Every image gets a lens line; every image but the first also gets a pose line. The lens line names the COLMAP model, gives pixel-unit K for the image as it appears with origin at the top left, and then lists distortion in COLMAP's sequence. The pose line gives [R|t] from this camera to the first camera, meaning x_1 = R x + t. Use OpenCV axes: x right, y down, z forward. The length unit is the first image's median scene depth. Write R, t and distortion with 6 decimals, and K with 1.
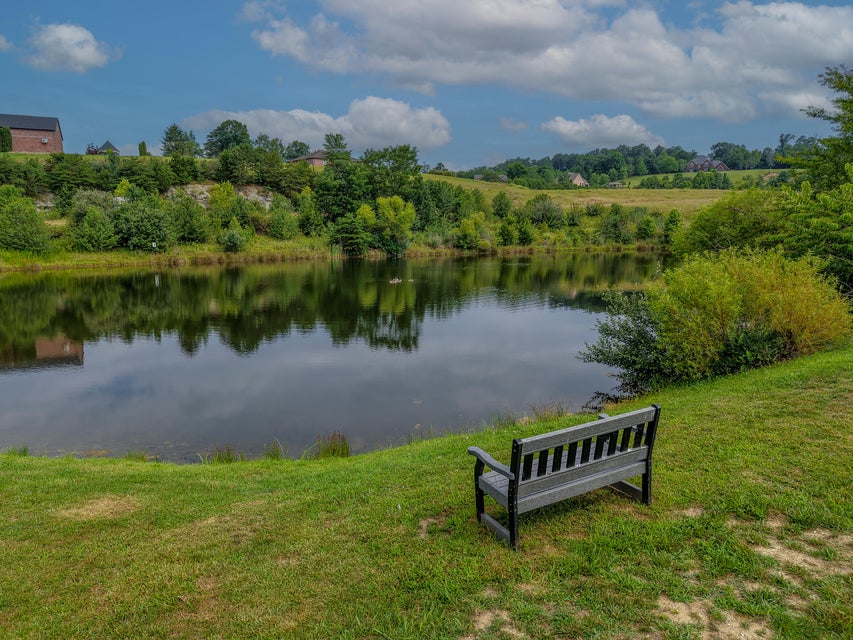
lens RADIAL K [[582.3, 0, 426.5], [0, 582.3, 320.0], [0, 0, 1]] dist [0.006095, -0.000149]
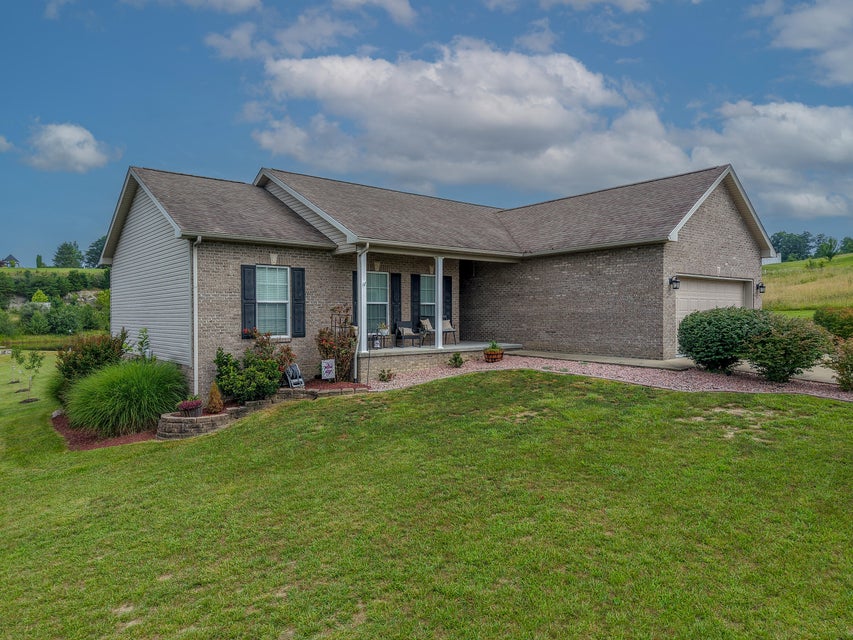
lens RADIAL K [[582.3, 0, 426.5], [0, 582.3, 320.0], [0, 0, 1]] dist [0.006095, -0.000149]
pose [[0.981218, -0.002843, 0.192882, 0.265803], [0.030935, 0.989270, -0.142789, 0.126251], [-0.190406, 0.146074, 0.970777, -0.943397]]
